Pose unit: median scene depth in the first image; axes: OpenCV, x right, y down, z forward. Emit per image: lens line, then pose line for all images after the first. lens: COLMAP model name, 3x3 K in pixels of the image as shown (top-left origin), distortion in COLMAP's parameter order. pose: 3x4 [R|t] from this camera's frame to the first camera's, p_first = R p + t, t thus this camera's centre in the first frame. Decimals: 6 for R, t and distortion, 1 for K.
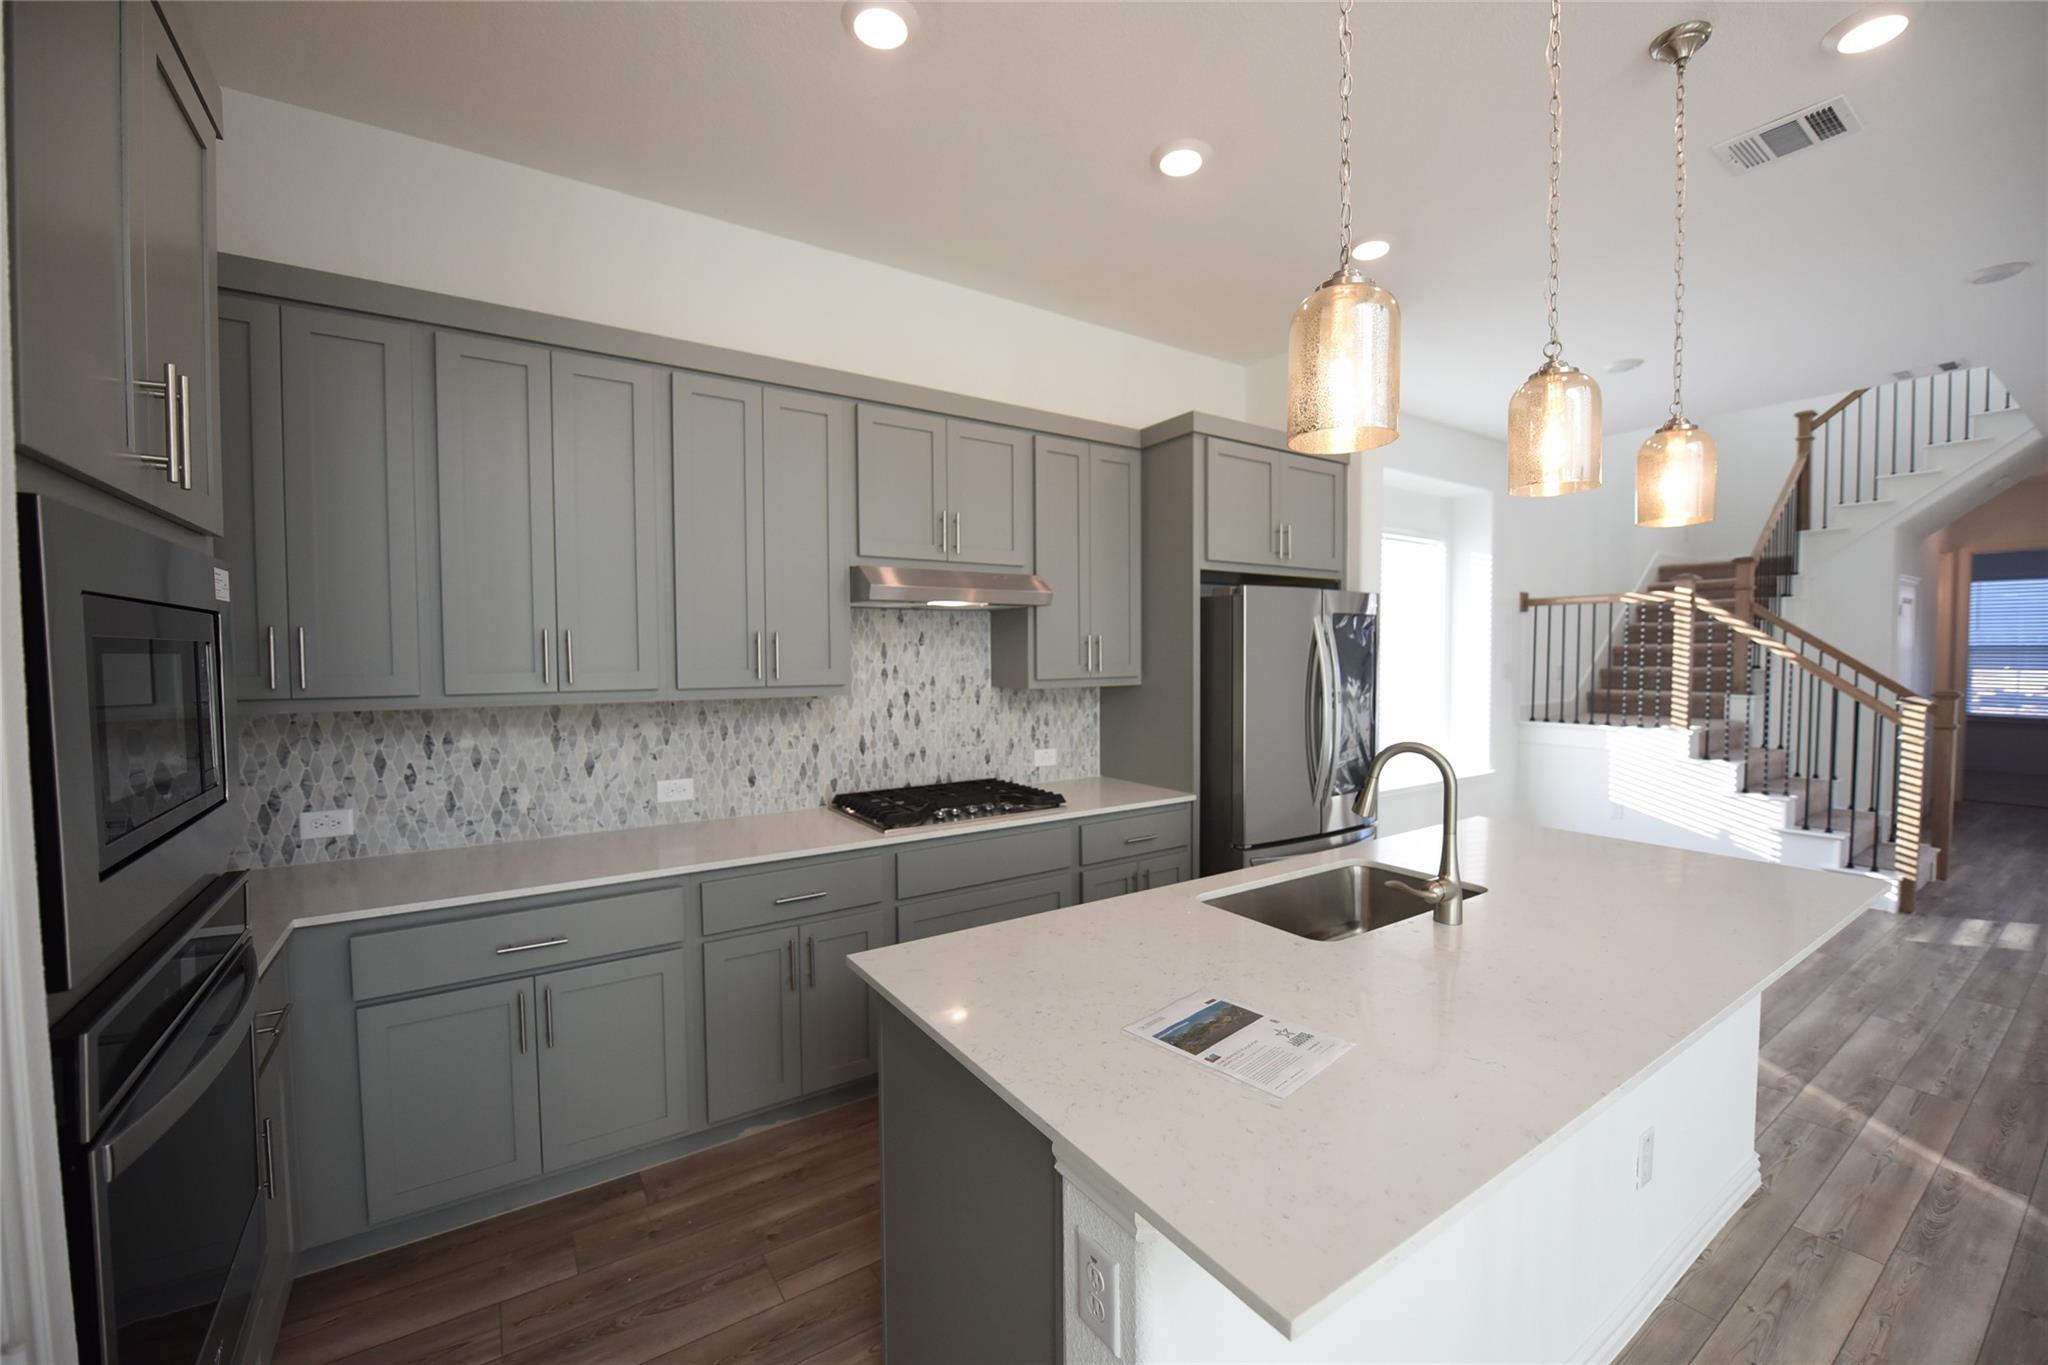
lens RADIAL K [[825.1, 0, 1024.0], [0, 825.1, 682.5], [0, 0, 1]] dist [-0.014574, -0.000187]
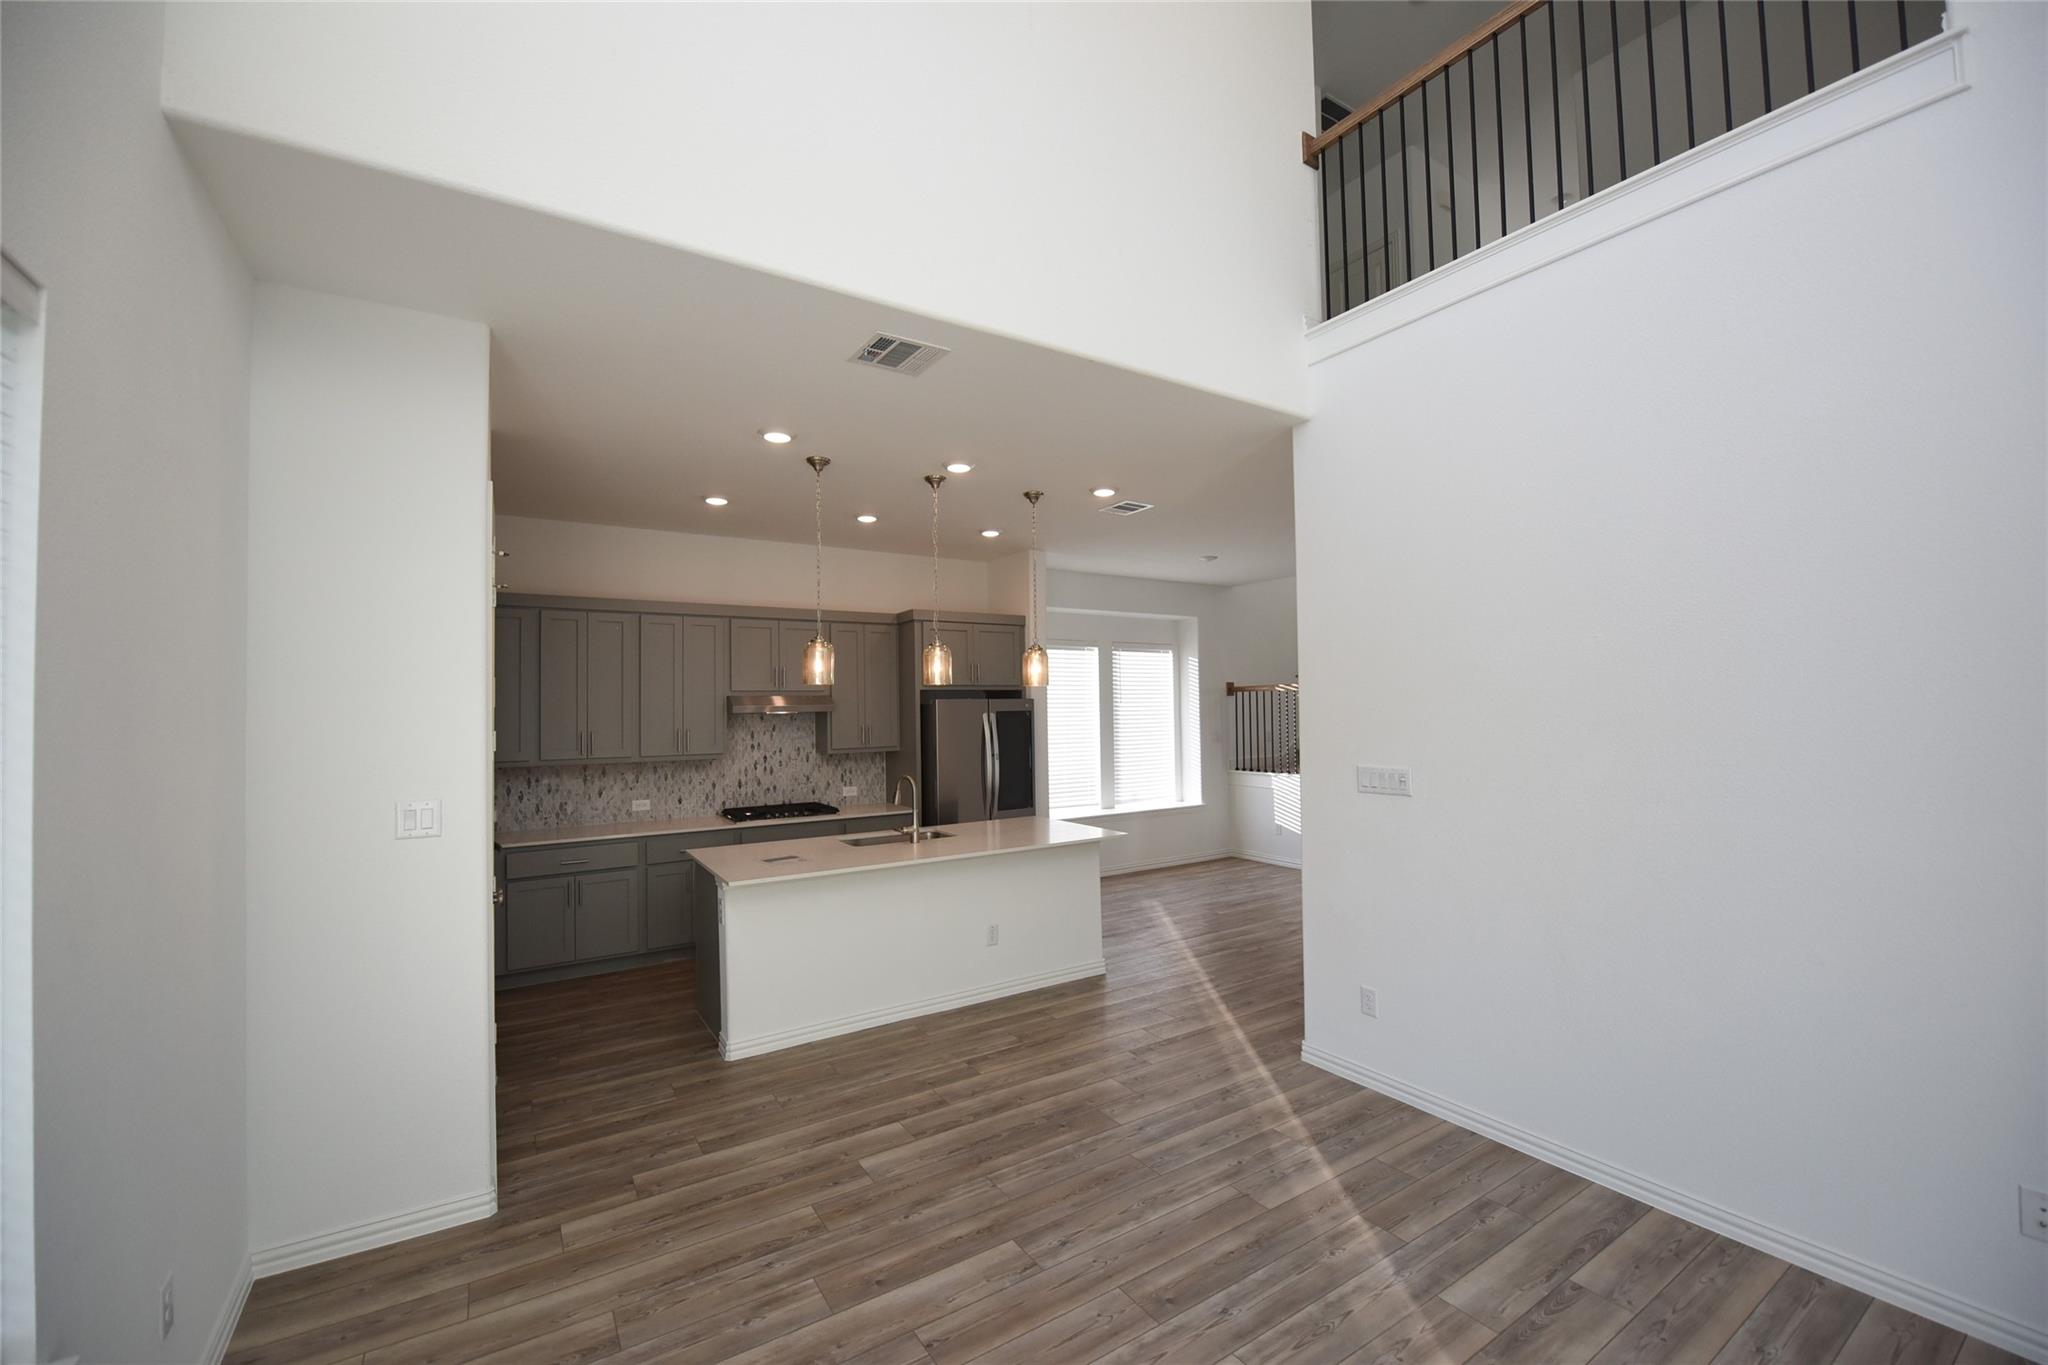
lens RADIAL K [[825.1, 0, 1024.0], [0, 825.1, 682.5], [0, 0, 1]] dist [-0.014574, -0.000187]
pose [[0.999765, -0.010925, -0.018707, 0.551100], [0.009631, 0.997643, -0.067935, -0.025812], [0.019405, 0.067739, 0.997514, -1.009968]]
